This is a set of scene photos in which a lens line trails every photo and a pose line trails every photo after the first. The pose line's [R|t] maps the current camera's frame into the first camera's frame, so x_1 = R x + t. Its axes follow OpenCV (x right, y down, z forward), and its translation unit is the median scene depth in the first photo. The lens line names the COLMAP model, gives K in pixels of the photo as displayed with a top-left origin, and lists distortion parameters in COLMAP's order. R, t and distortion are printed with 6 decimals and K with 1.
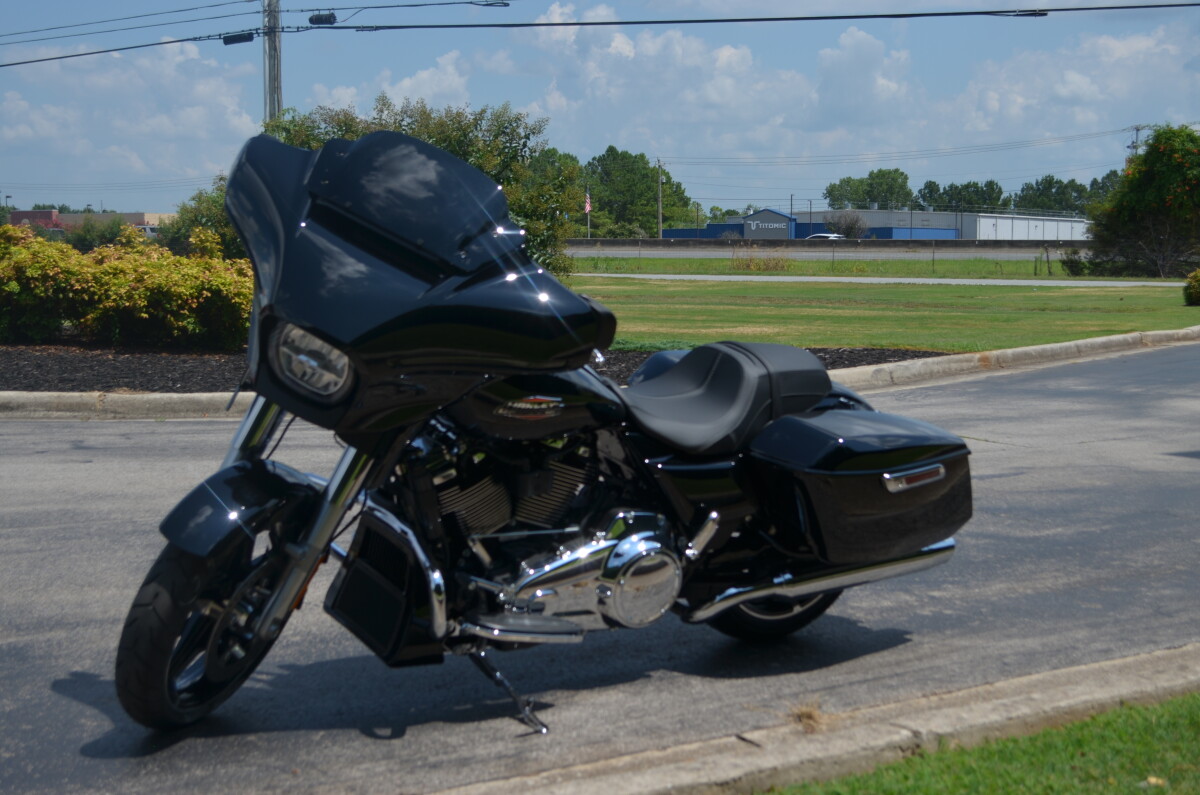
lens RADIAL K [[1776.8, 0, 602.2], [0, 1776.8, 395.8], [0, 0, 1]] dist [-0.023005, 0.000000]
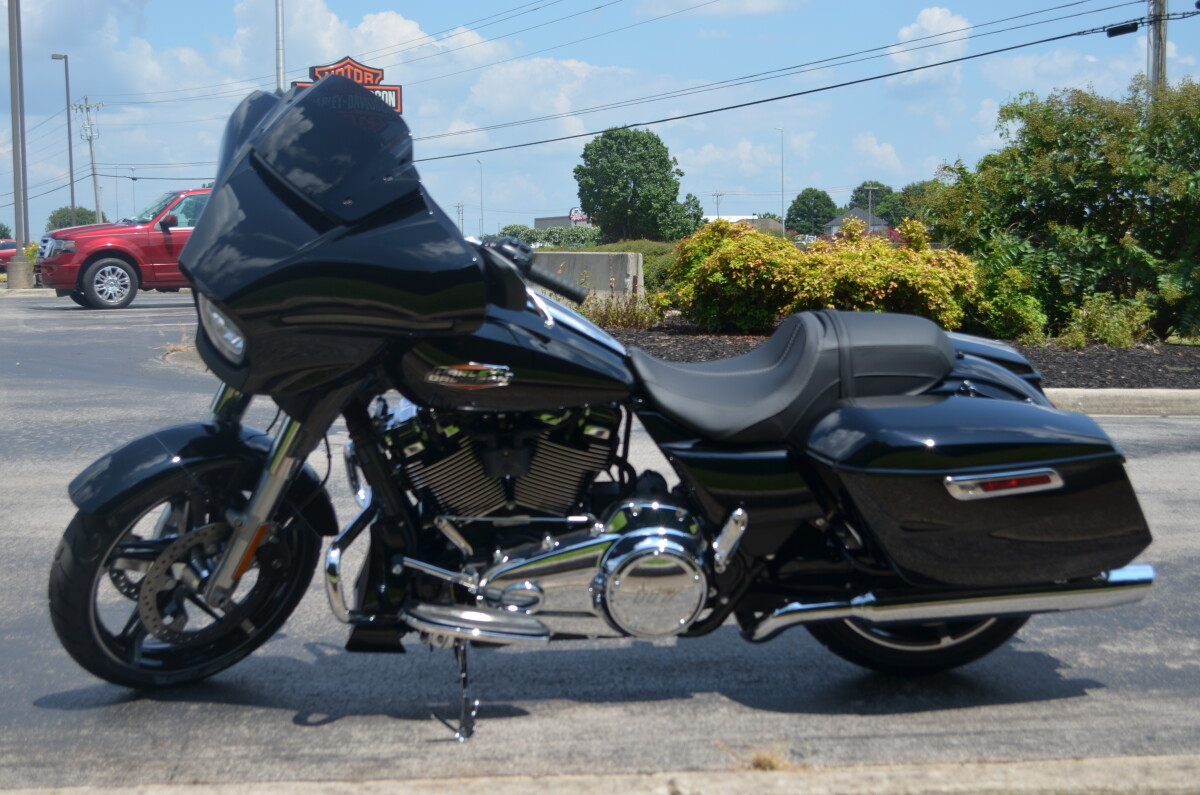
lens RADIAL K [[1776.8, 0, 600.5], [0, 1776.8, 400.4], [0, 0, 1]] dist [-0.023005, 0.000000]
pose [[0.862434, 0.031079, -0.505215, 0.134944], [-0.030878, 0.999485, 0.008775, 0.002638], [0.505227, 0.008032, 0.862949, 0.076269]]
